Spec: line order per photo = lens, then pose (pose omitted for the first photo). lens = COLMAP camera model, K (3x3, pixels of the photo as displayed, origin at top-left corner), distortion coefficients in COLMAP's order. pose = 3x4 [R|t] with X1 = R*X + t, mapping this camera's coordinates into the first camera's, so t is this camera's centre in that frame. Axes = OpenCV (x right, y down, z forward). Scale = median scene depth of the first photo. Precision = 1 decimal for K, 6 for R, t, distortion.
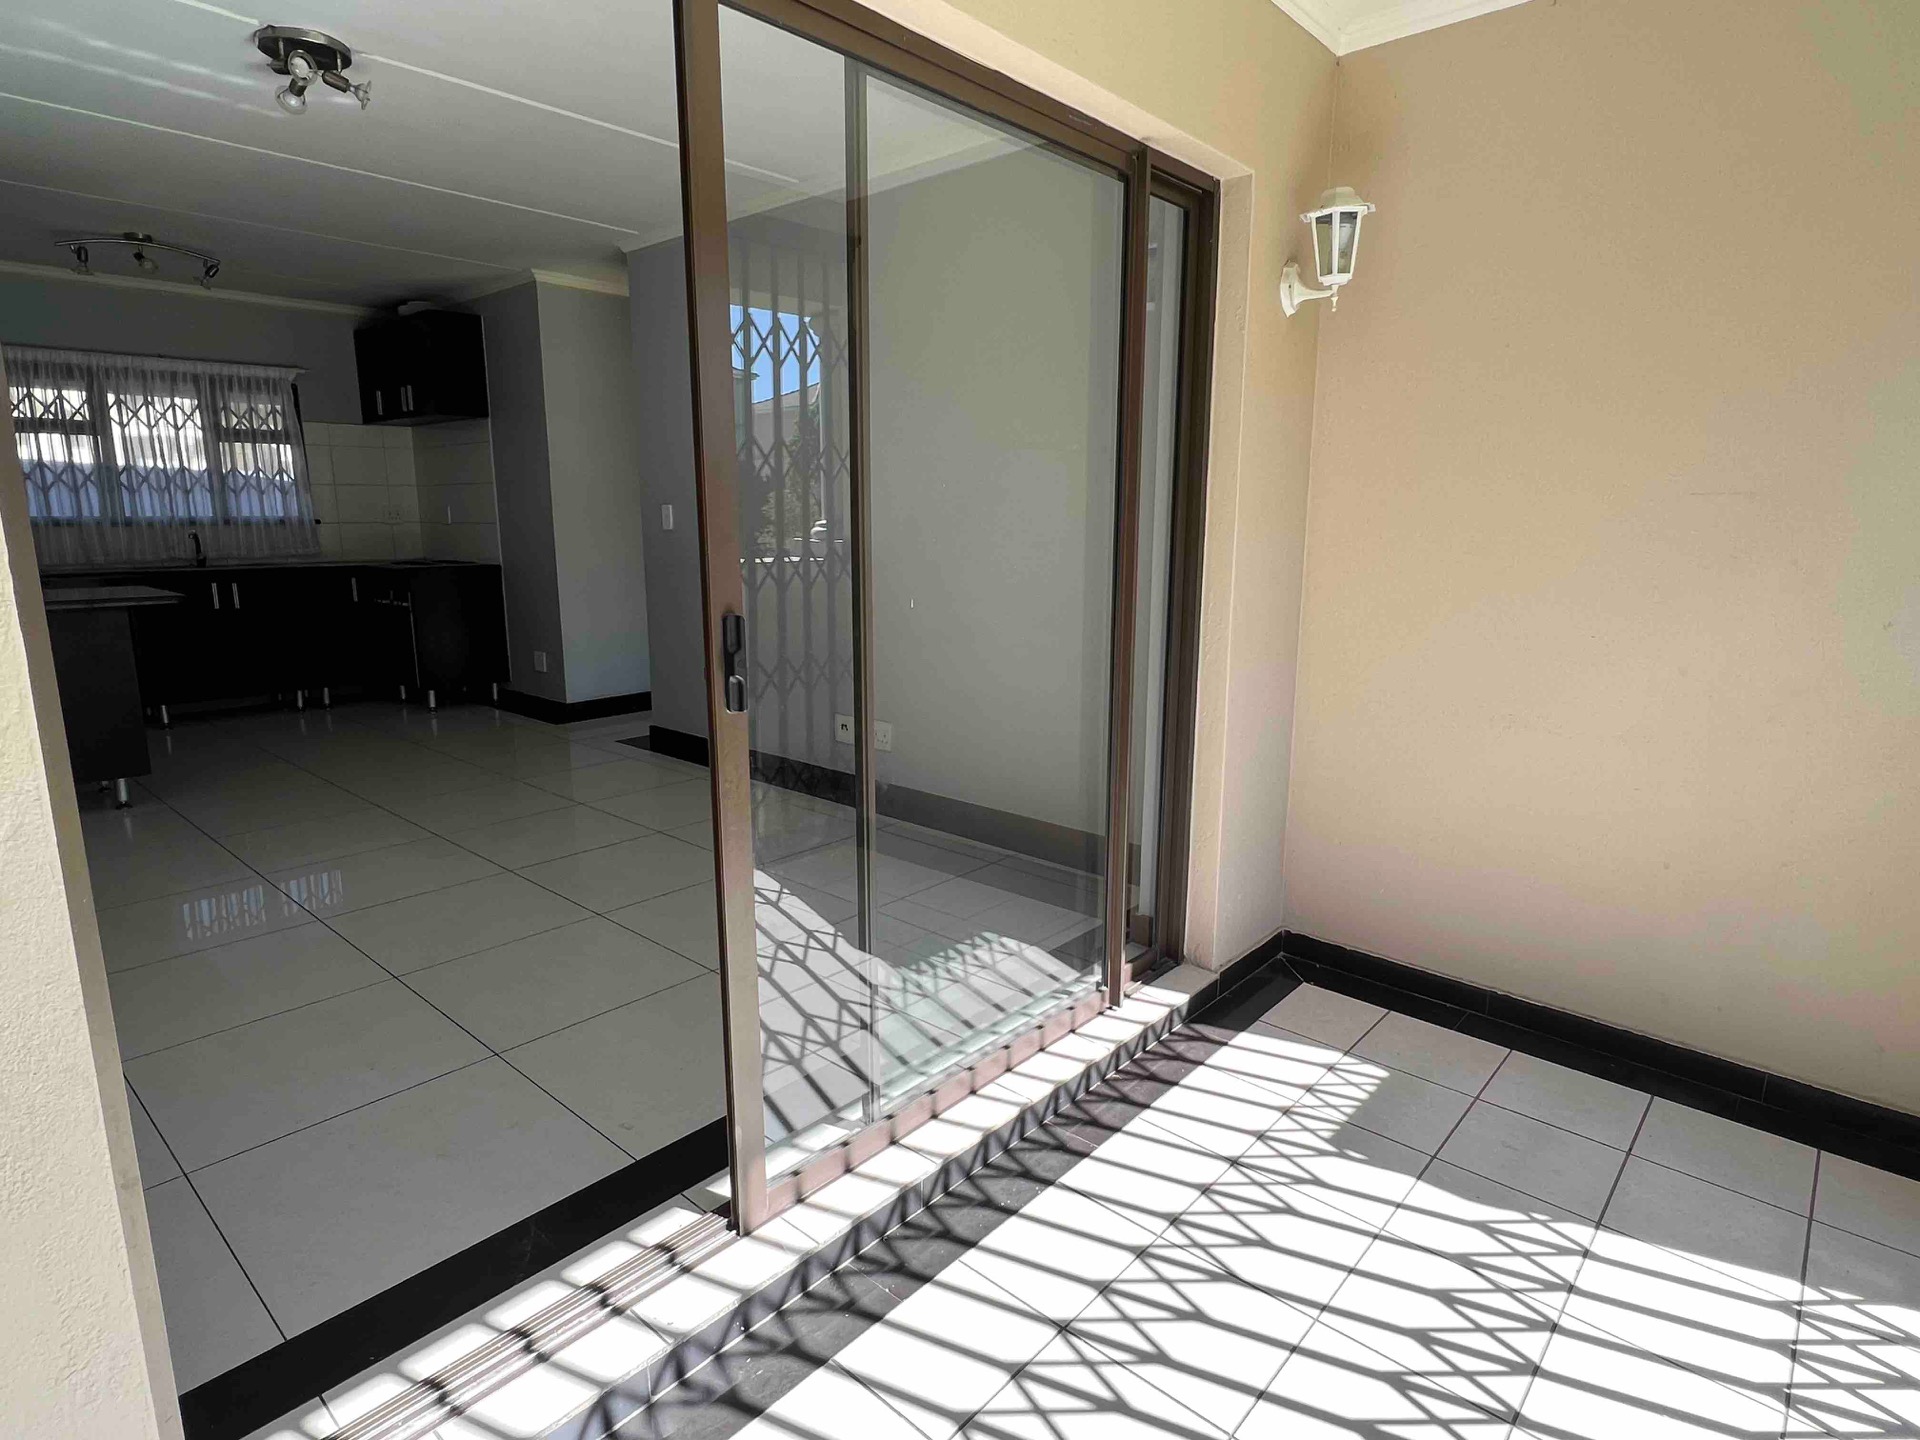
lens RADIAL K [[1031.2, 0, 957.3], [0, 1031.2, 711.6], [0, 0, 1]] dist [-0.002213, -0.001789]
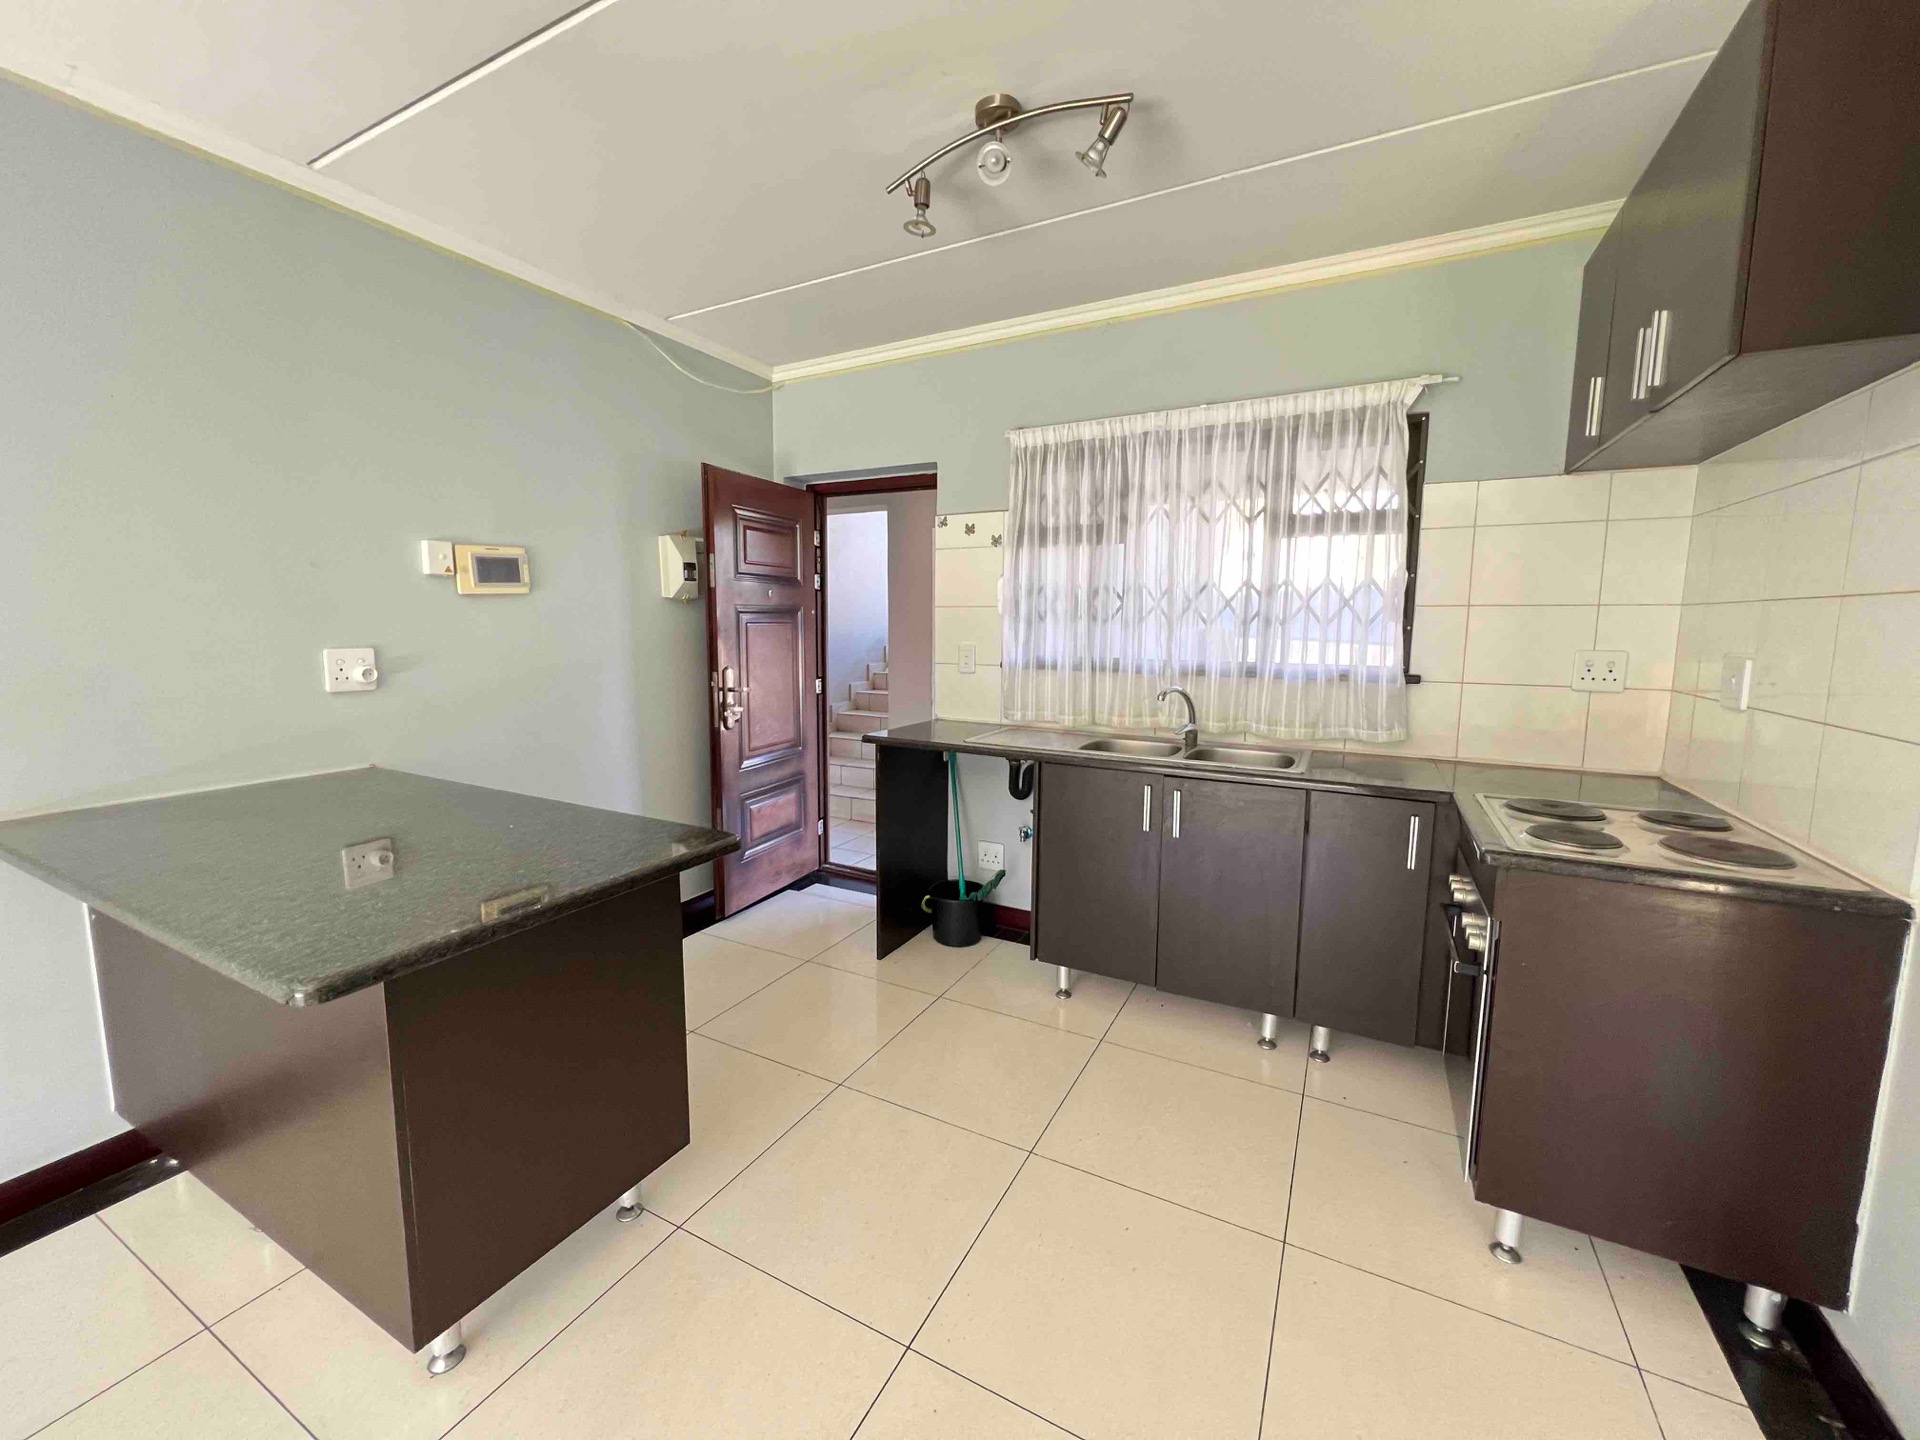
lens RADIAL K [[769.9, 0, 956.7], [0, 769.9, 709.9], [0, 0, 1]] dist [0.002022, 0.000165]
pose [[0.240219, 0.109914, -0.964476, -0.334711], [-0.193119, 0.979119, 0.063483, -0.163096], [0.951315, 0.171009, 0.256430, 0.751255]]
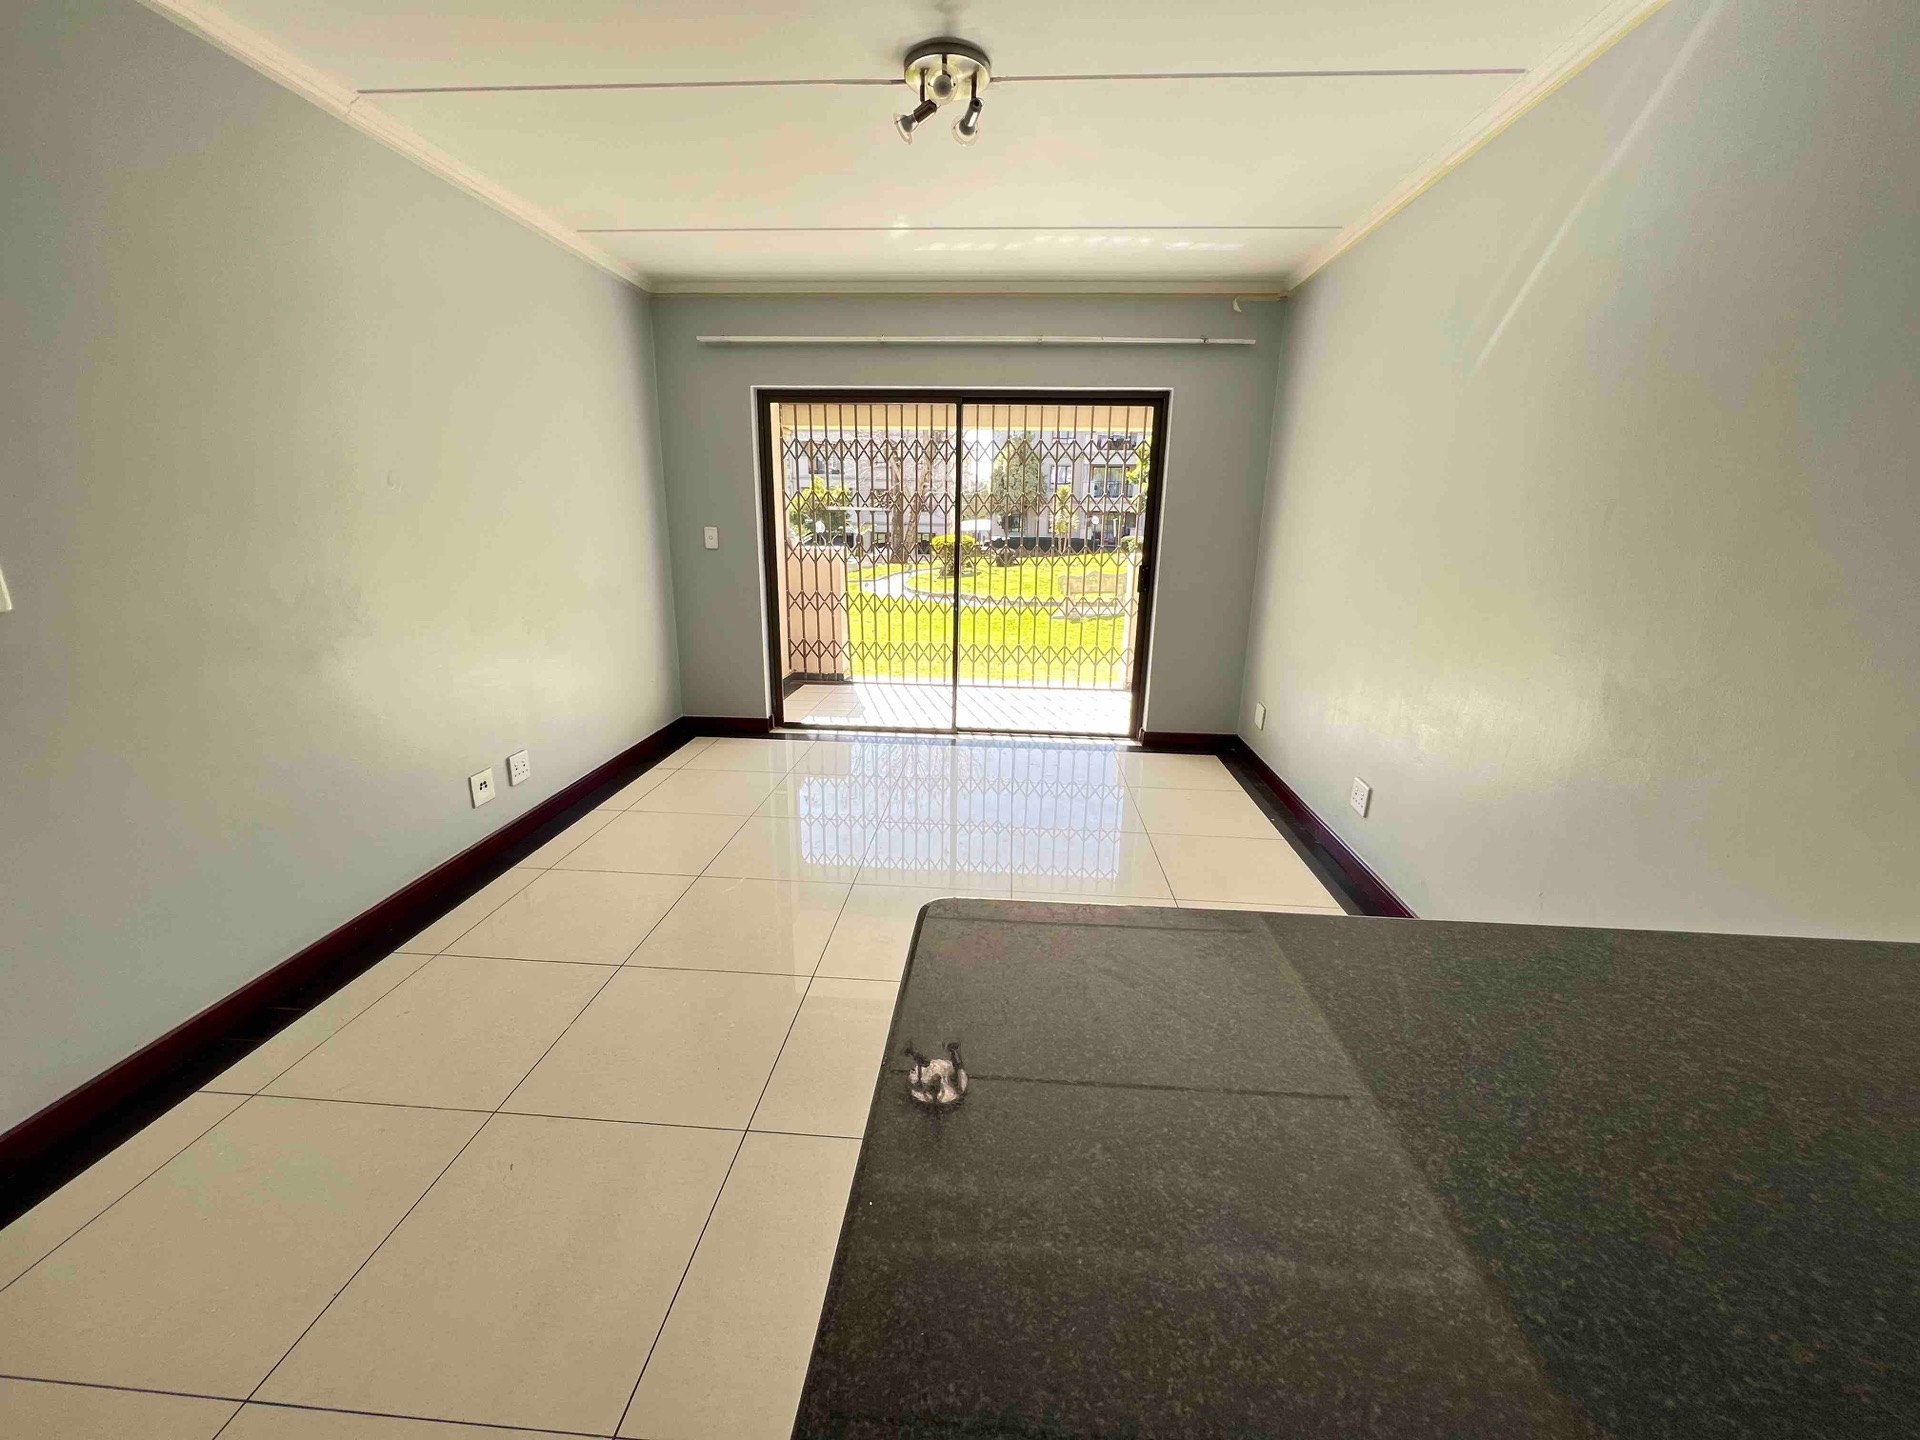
lens RADIAL K [[769.9, 0, 964.4], [0, 769.9, 713.3], [0, 0, 1]] dist [0.002022, 0.000165]
pose [[-0.609894, -0.211383, 0.763771, -0.628507], [0.140374, 0.919714, 0.366635, -0.166431], [-0.779952, 0.330822, -0.531255, 0.743641]]
